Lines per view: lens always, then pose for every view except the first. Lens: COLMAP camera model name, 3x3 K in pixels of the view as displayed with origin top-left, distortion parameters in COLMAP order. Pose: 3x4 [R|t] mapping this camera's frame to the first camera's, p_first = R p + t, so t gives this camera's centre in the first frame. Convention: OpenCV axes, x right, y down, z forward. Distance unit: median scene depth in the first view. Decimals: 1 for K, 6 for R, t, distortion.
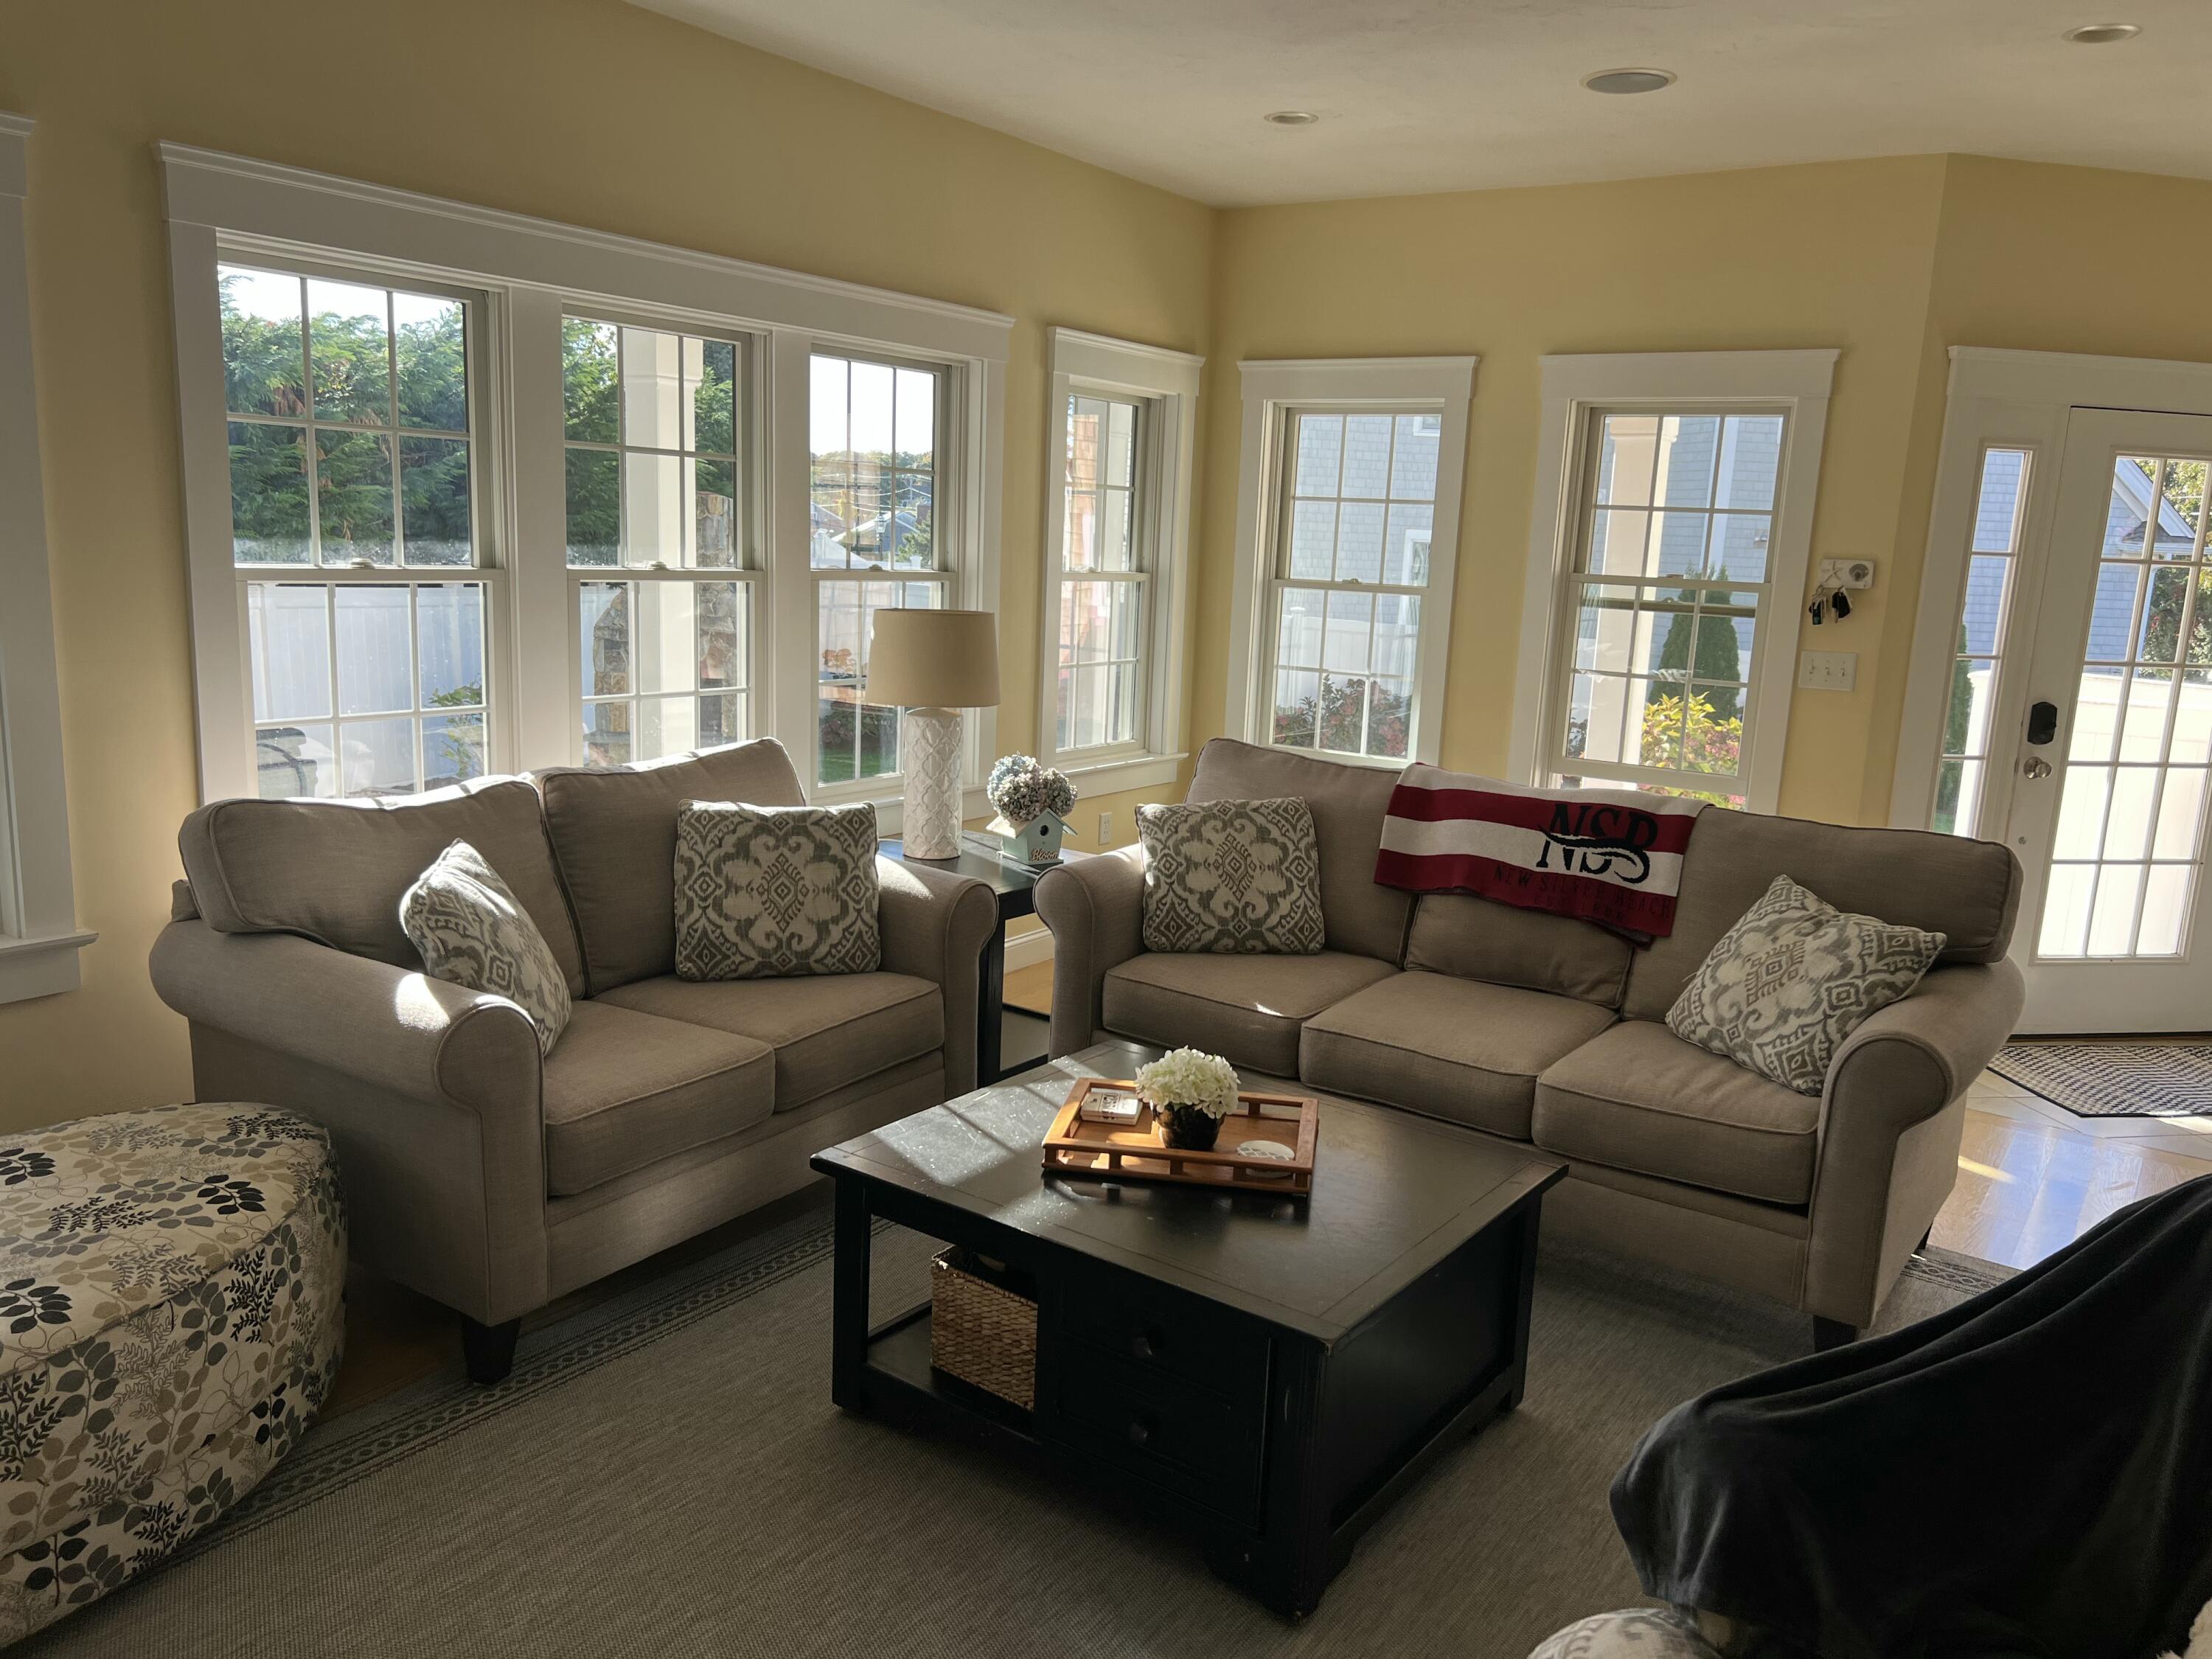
lens RADIAL K [[1682.9, 0, 1106.0], [0, 1682.9, 829.5], [0, 0, 1]] dist [0.032659, -0.002060]
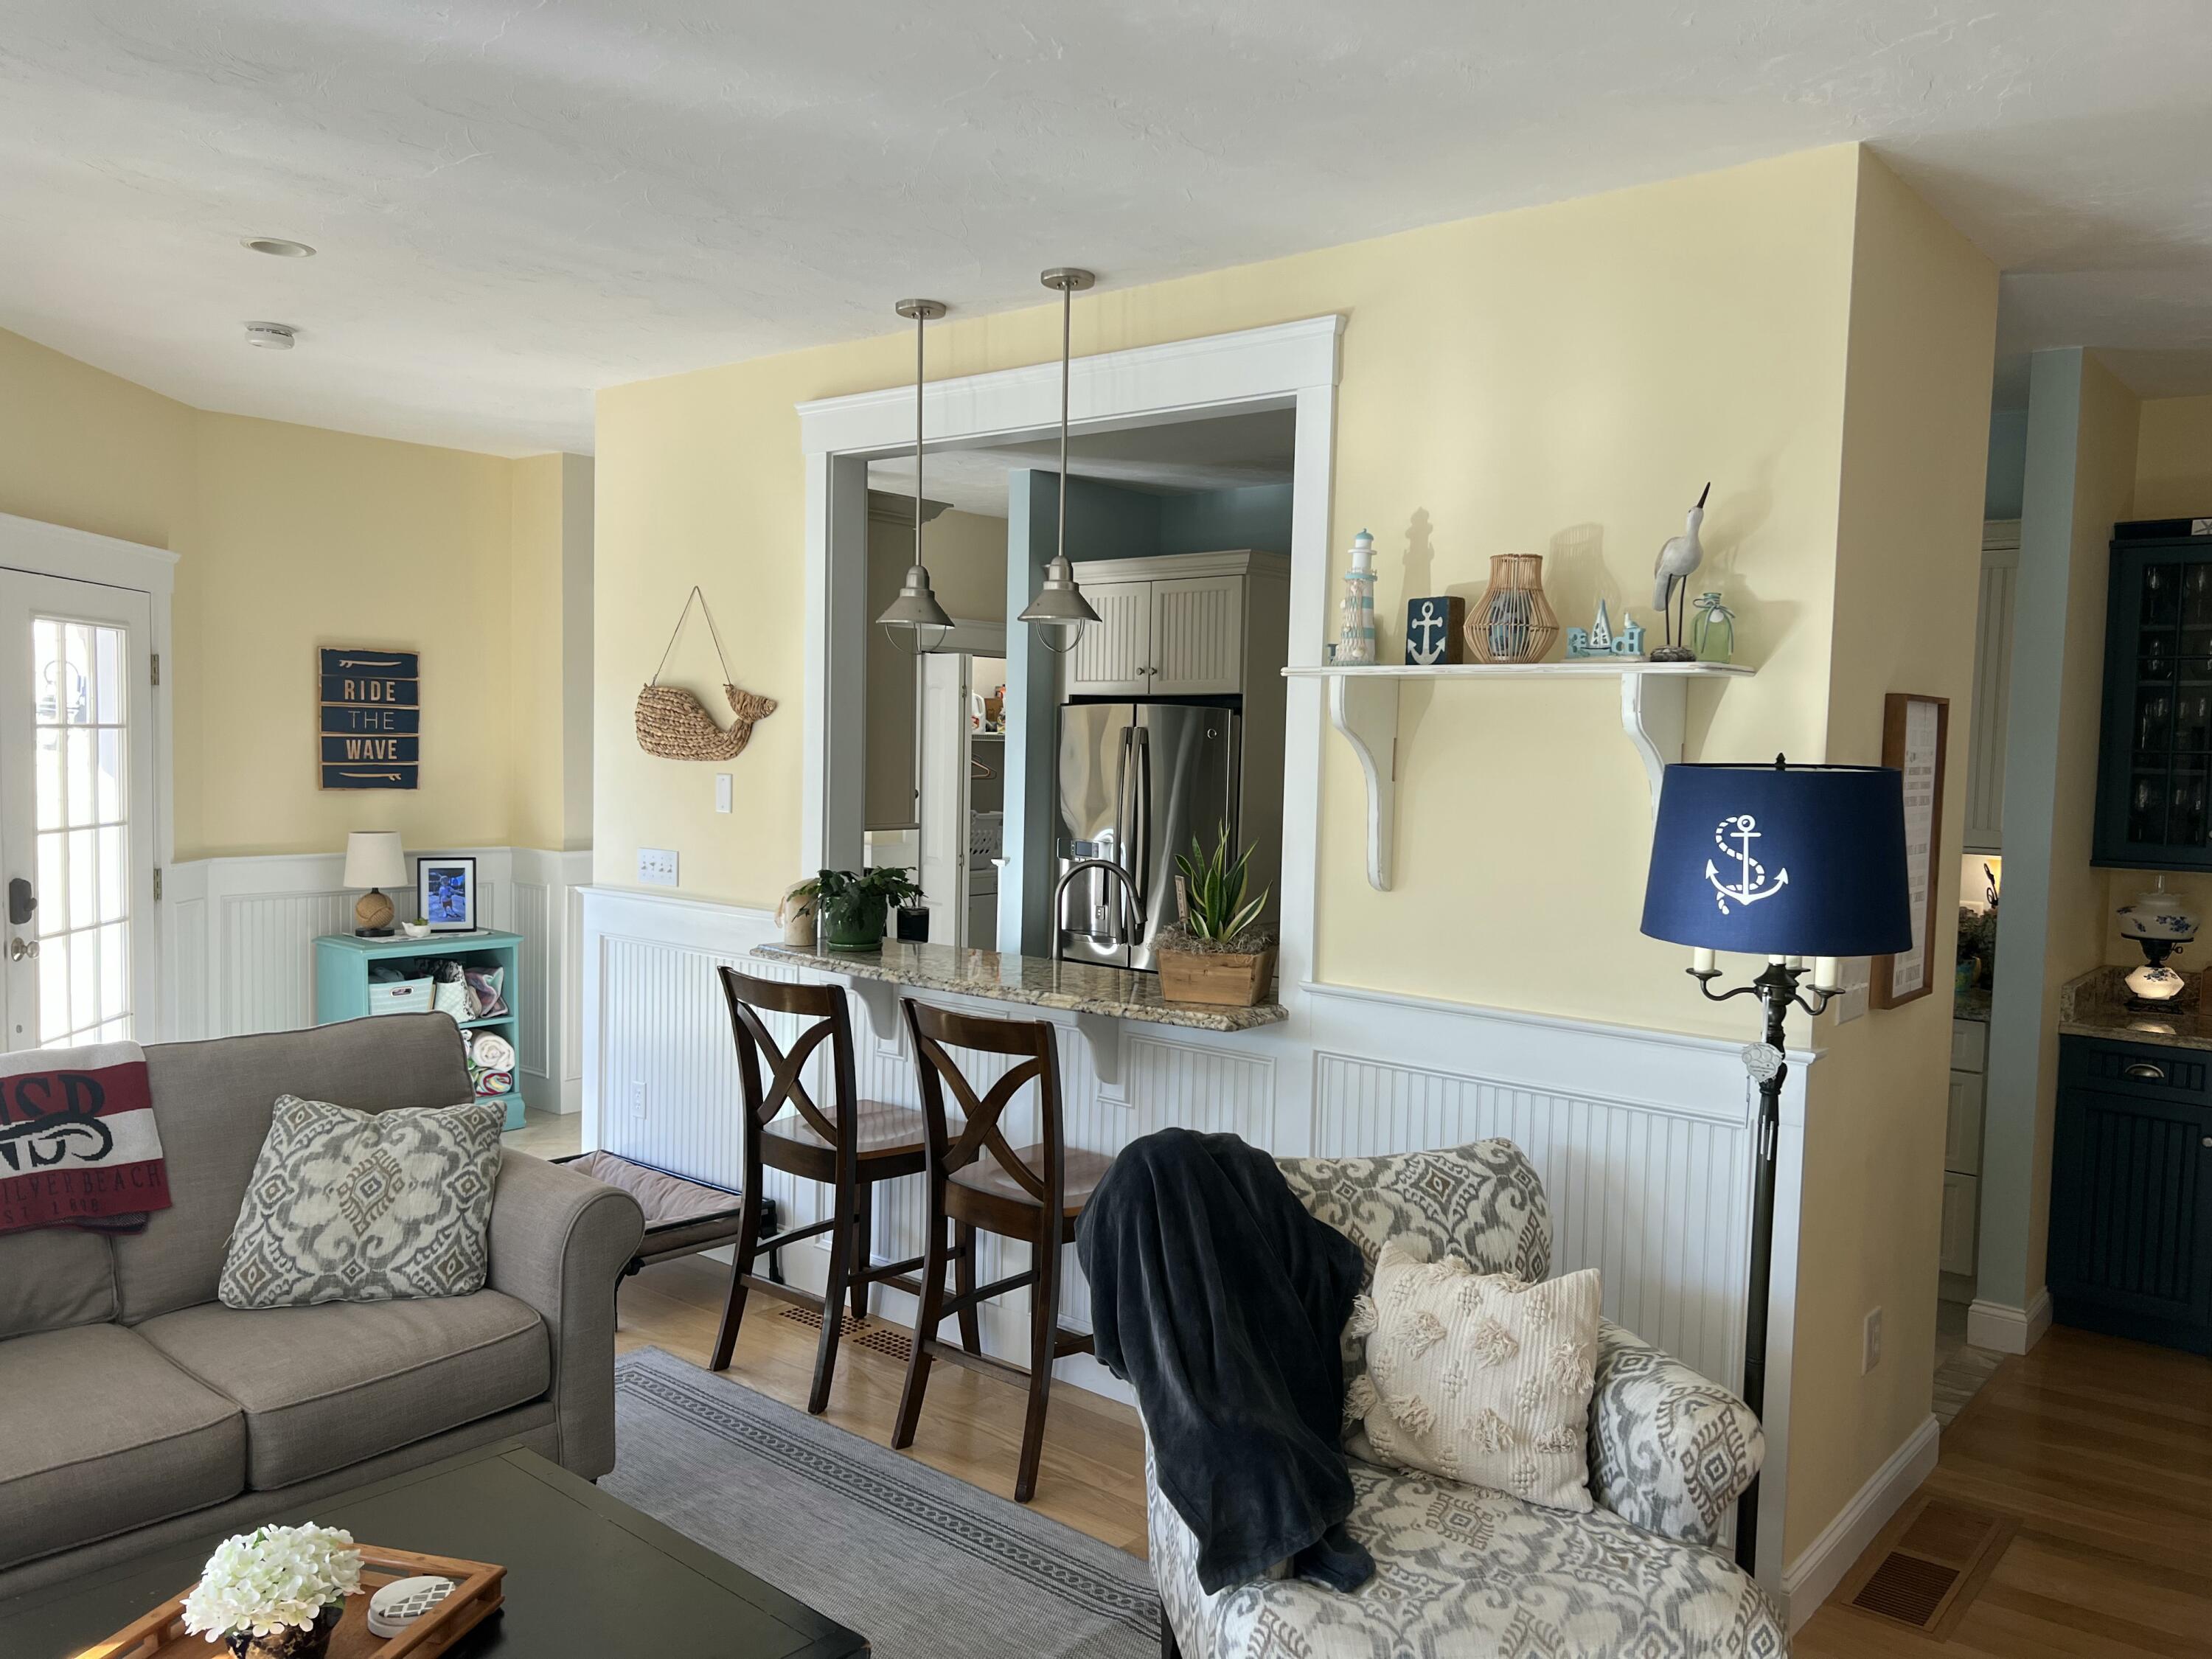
lens RADIAL K [[1682.9, 0, 1106.0], [0, 1682.9, 829.5], [0, 0, 1]] dist [0.032659, -0.002060]
pose [[0.098618, -0.101683, 0.989917, -0.486701], [0.159245, 0.983559, 0.085166, -0.131298], [-0.982301, 0.149240, 0.113189, 0.465040]]
